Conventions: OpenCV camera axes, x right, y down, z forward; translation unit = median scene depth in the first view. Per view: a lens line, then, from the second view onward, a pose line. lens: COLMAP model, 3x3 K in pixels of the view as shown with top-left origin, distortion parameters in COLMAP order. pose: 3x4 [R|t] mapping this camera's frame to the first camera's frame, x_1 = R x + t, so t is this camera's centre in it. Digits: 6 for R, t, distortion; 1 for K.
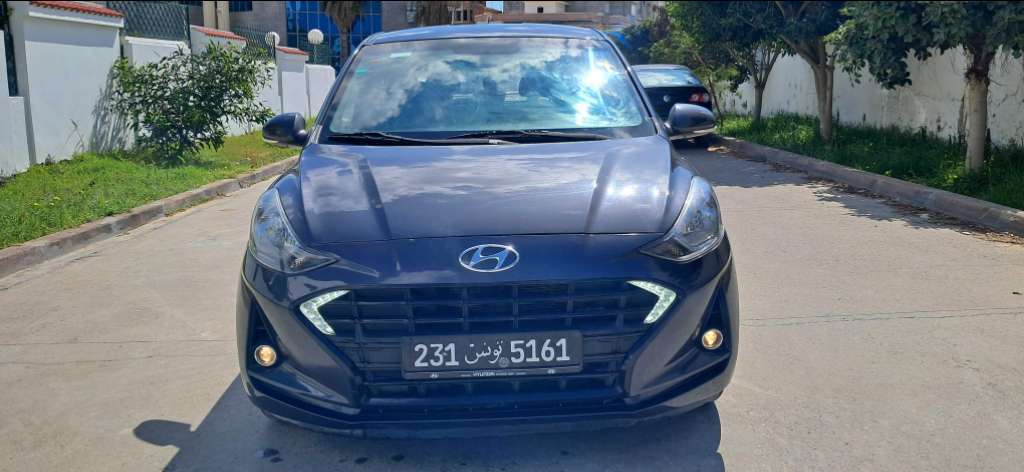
lens RADIAL K [[783.3, 0, 510.4], [0, 783.3, 234.5], [0, 0, 1]] dist [0.018480, -0.006677]
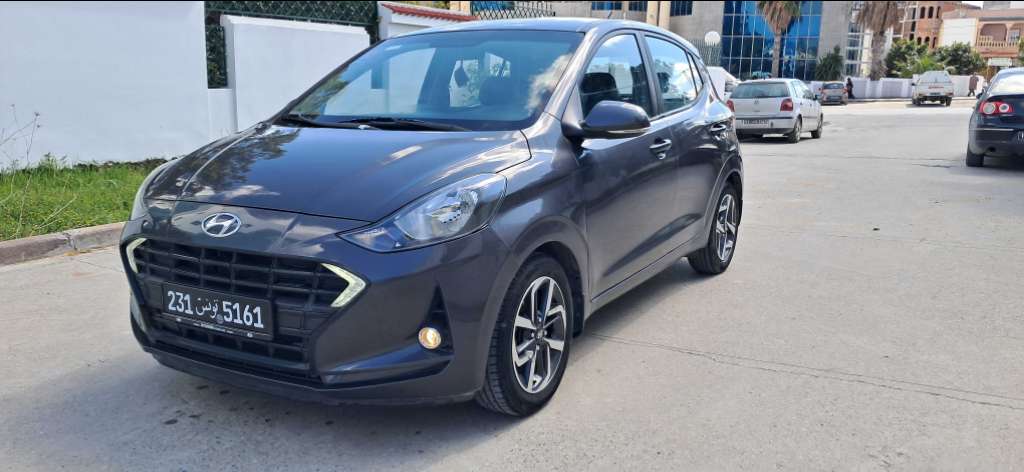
lens RADIAL K [[783.3, 0, 519.4], [0, 783.3, 237.2], [0, 0, 1]] dist [0.018480, -0.006677]
pose [[0.851219, 0.120765, -0.510727, 0.913404], [-0.121038, 0.992104, 0.032858, -0.041296], [0.510662, 0.033847, 0.859115, 0.250348]]
